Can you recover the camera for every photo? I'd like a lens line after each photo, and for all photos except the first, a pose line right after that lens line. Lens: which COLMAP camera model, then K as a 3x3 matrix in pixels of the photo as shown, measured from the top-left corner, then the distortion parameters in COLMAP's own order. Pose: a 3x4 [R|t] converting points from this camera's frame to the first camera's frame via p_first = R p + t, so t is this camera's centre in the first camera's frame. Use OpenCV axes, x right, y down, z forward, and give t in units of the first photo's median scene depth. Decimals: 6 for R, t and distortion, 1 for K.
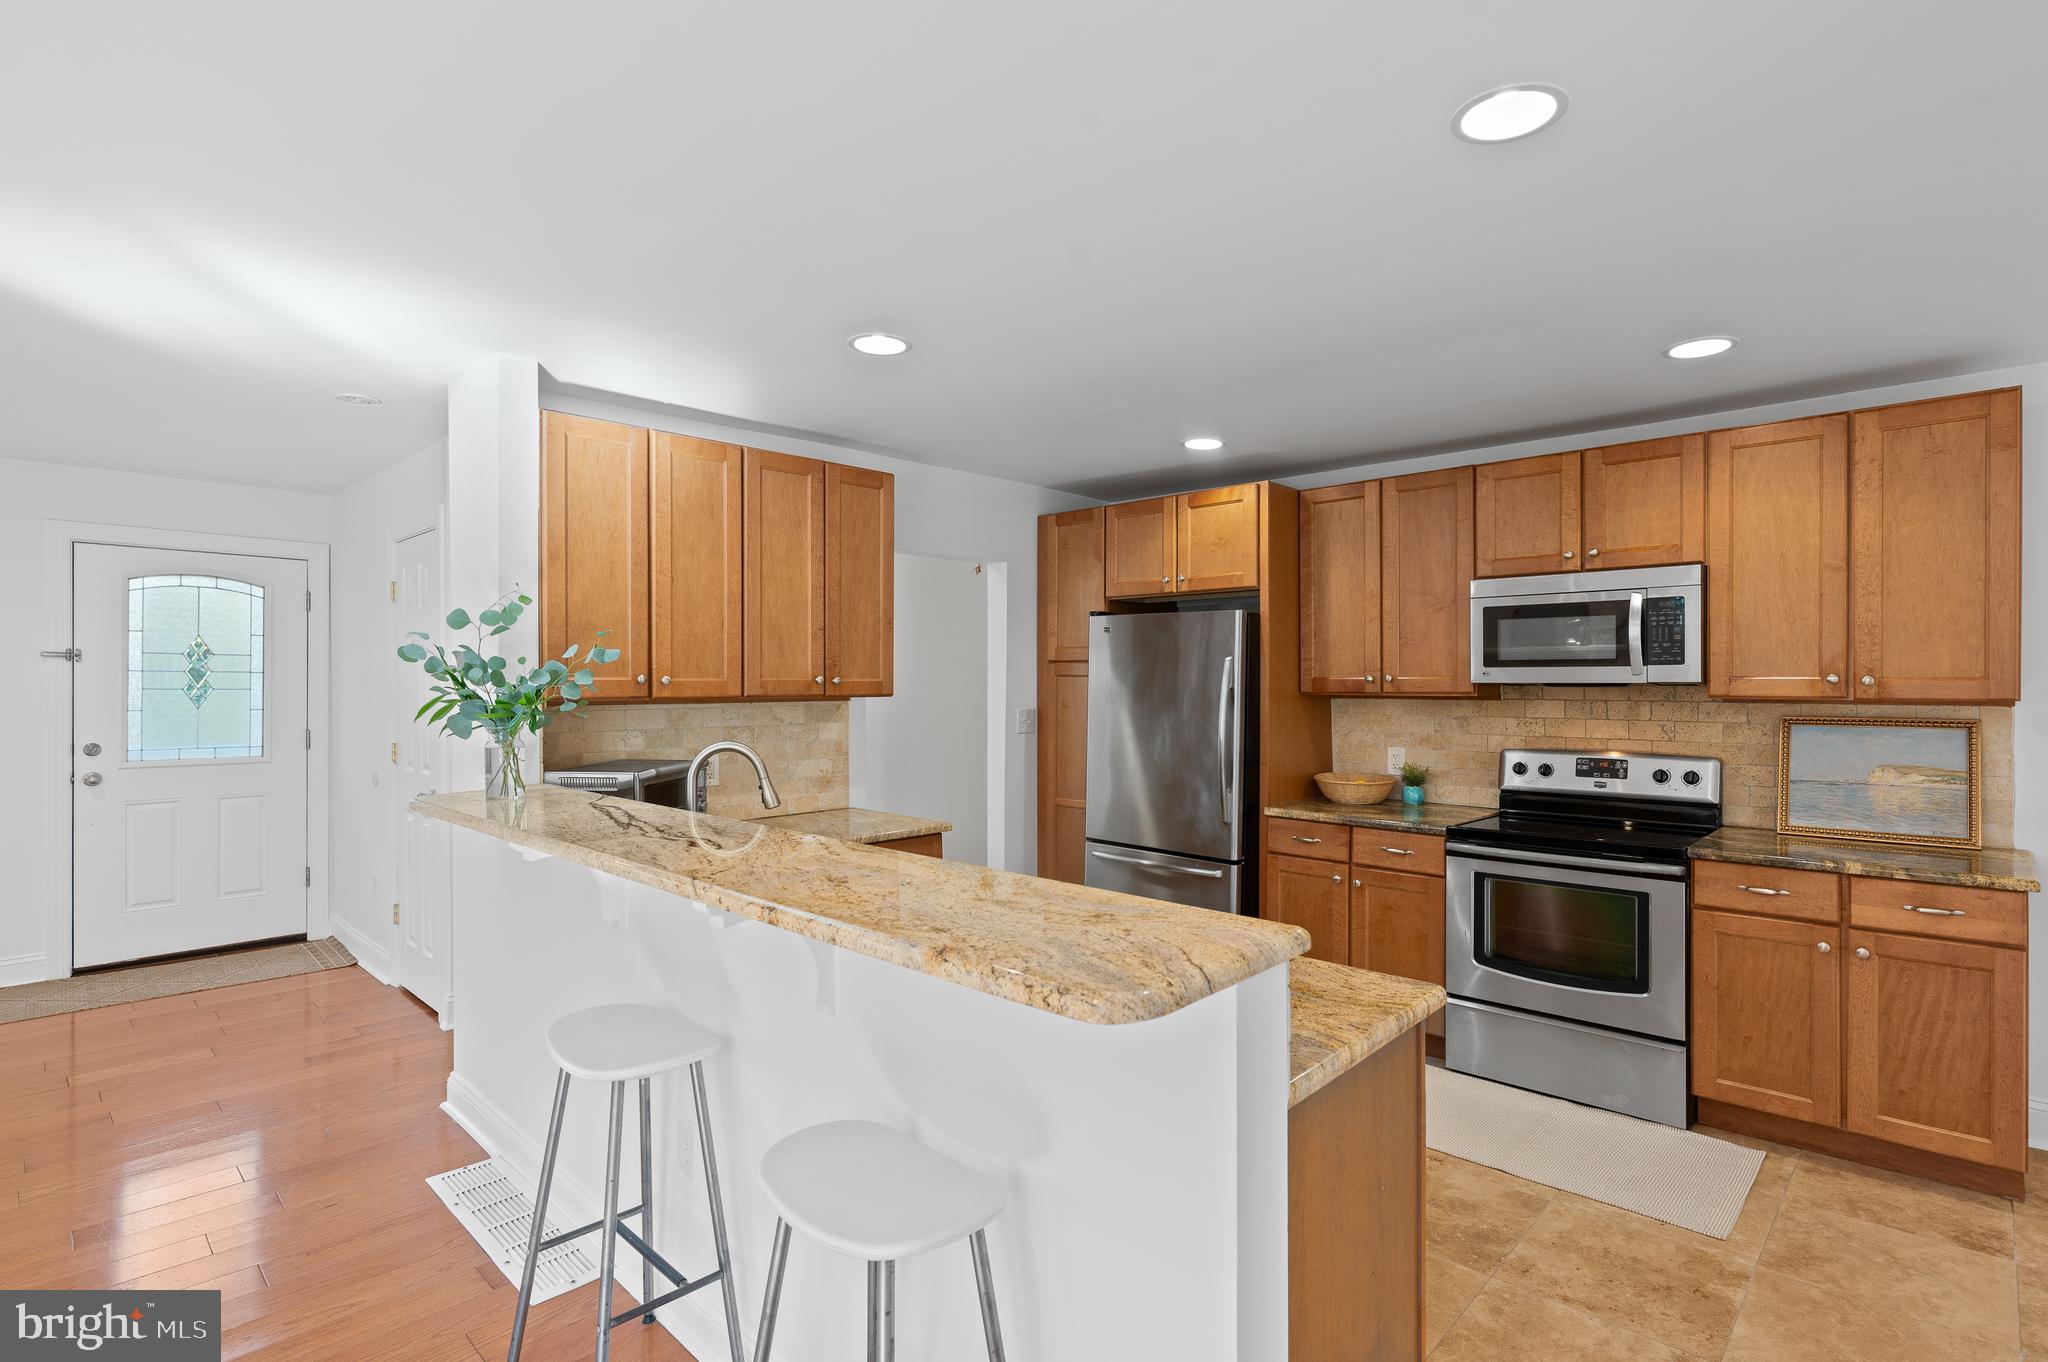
lens RADIAL K [[993.0, 0, 1036.5], [0, 993.0, 676.8], [0, 0, 1]] dist [-0.003001, -0.000108]
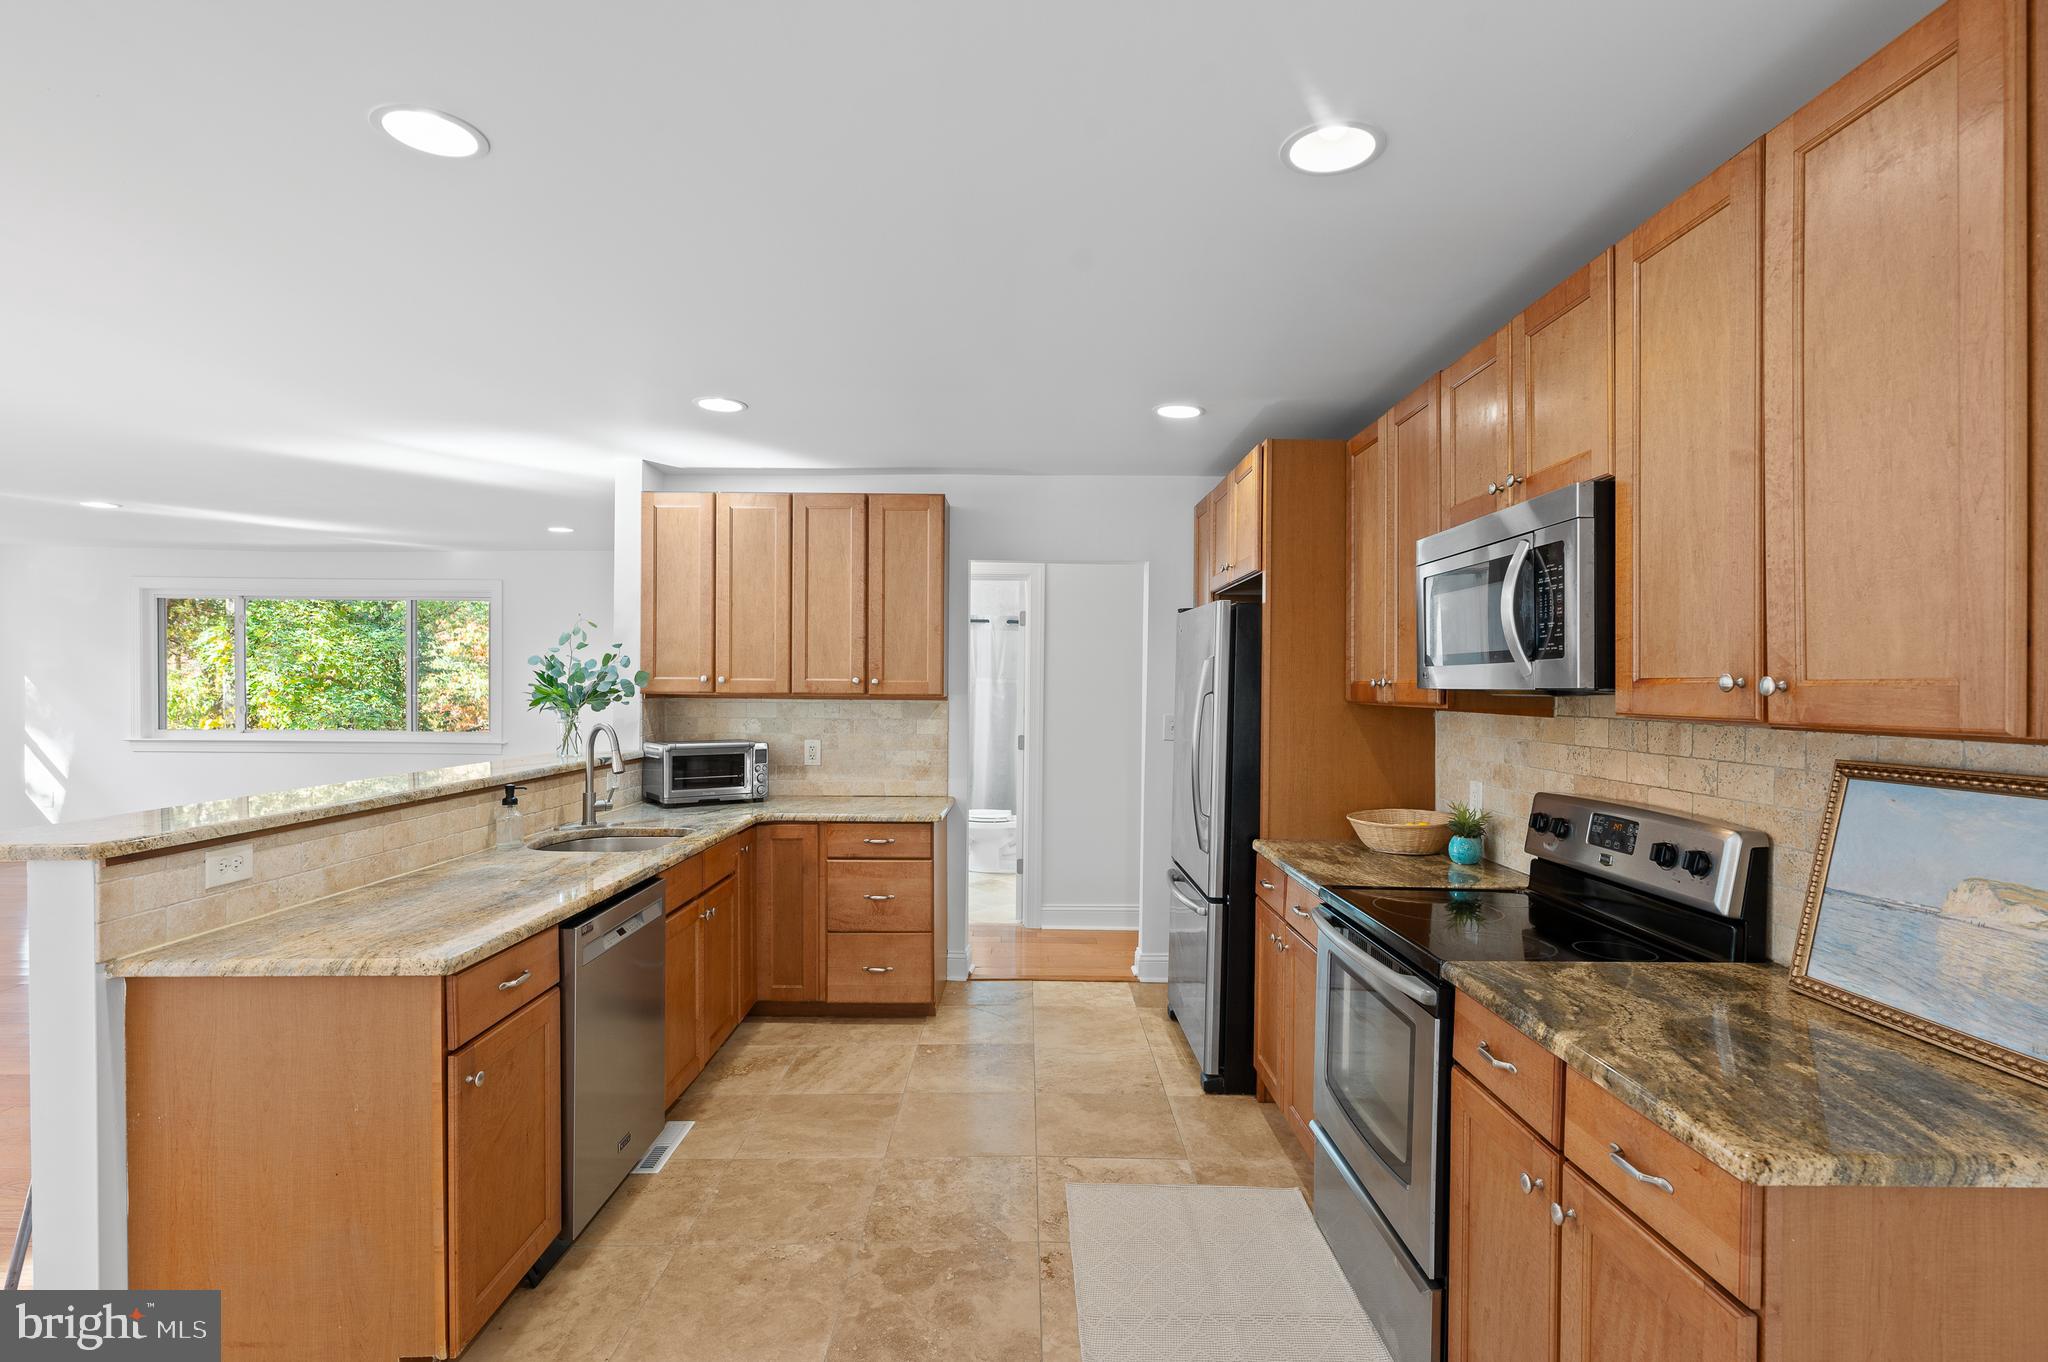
lens RADIAL K [[993.0, 0, 1028.5], [0, 993.0, 688.3], [0, 0, 1]] dist [-0.003001, -0.000108]
pose [[0.689401, 0.008863, -0.724326, 0.814563], [-0.006674, 0.999960, 0.005883, 0.004024], [0.724349, 0.000779, 0.689433, 0.356829]]
